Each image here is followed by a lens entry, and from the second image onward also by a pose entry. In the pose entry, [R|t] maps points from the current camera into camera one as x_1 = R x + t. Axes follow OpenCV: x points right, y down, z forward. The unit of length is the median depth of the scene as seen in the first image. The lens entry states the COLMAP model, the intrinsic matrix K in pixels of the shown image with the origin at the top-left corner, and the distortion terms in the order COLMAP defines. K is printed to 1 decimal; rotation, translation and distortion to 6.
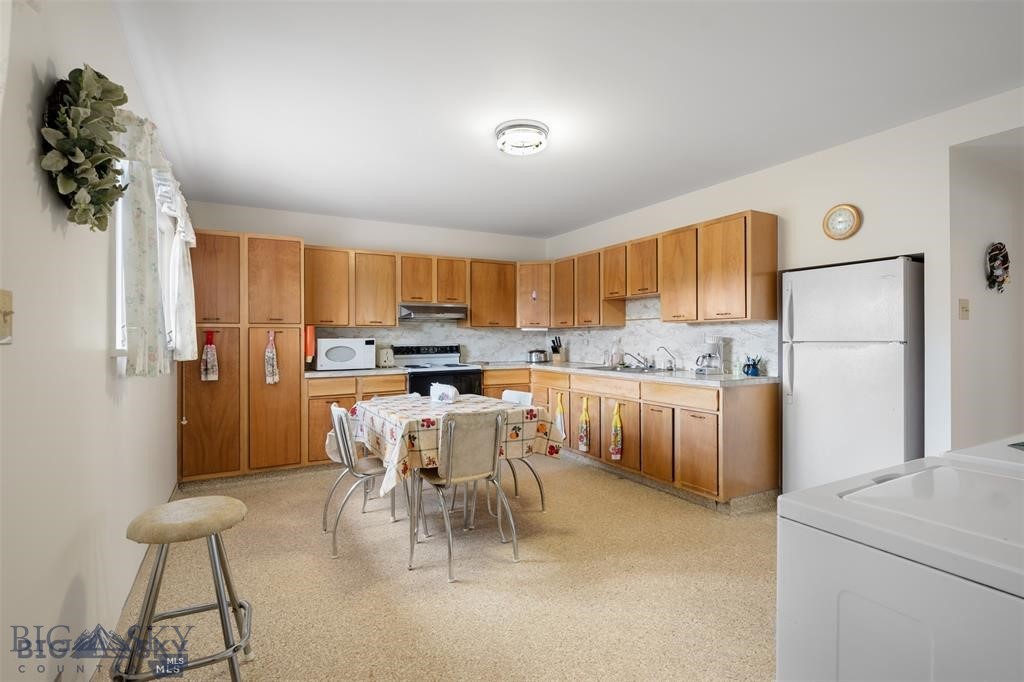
lens RADIAL K [[486.9, 0, 511.8], [0, 486.9, 339.9], [0, 0, 1]] dist [-0.003957, 0.000354]
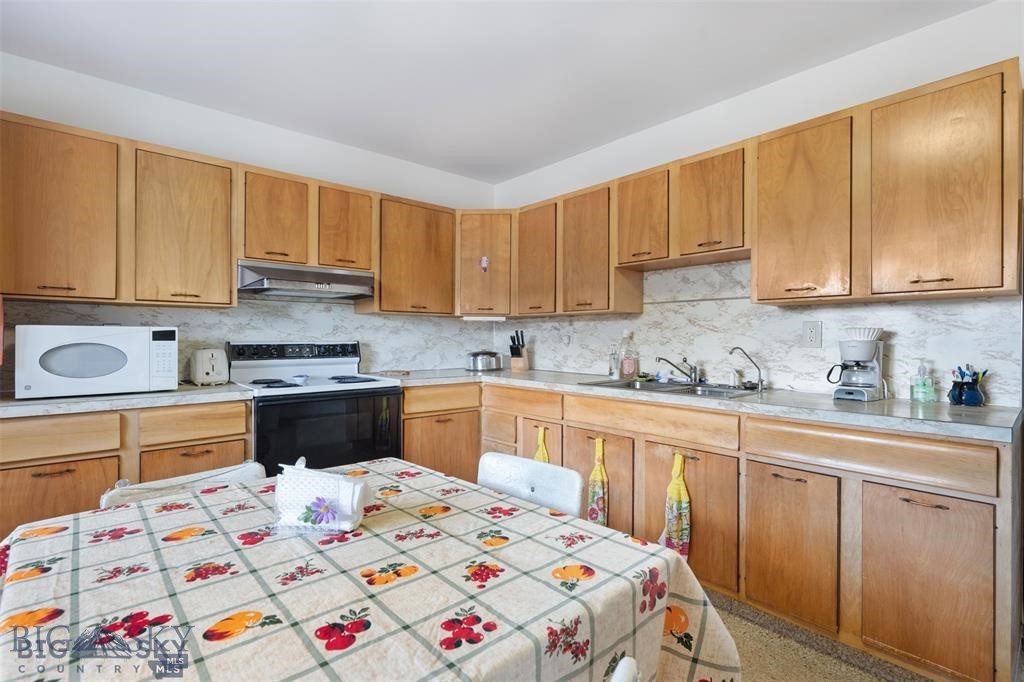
lens RADIAL K [[486.9, 0, 512.9], [0, 486.9, 341.9], [0, 0, 1]] dist [-0.003957, 0.000354]
pose [[0.977142, 0.006638, 0.212482, -0.056189], [-0.007459, 0.999967, 0.003062, 0.006767], [-0.212454, -0.004577, 0.977160, 0.429558]]
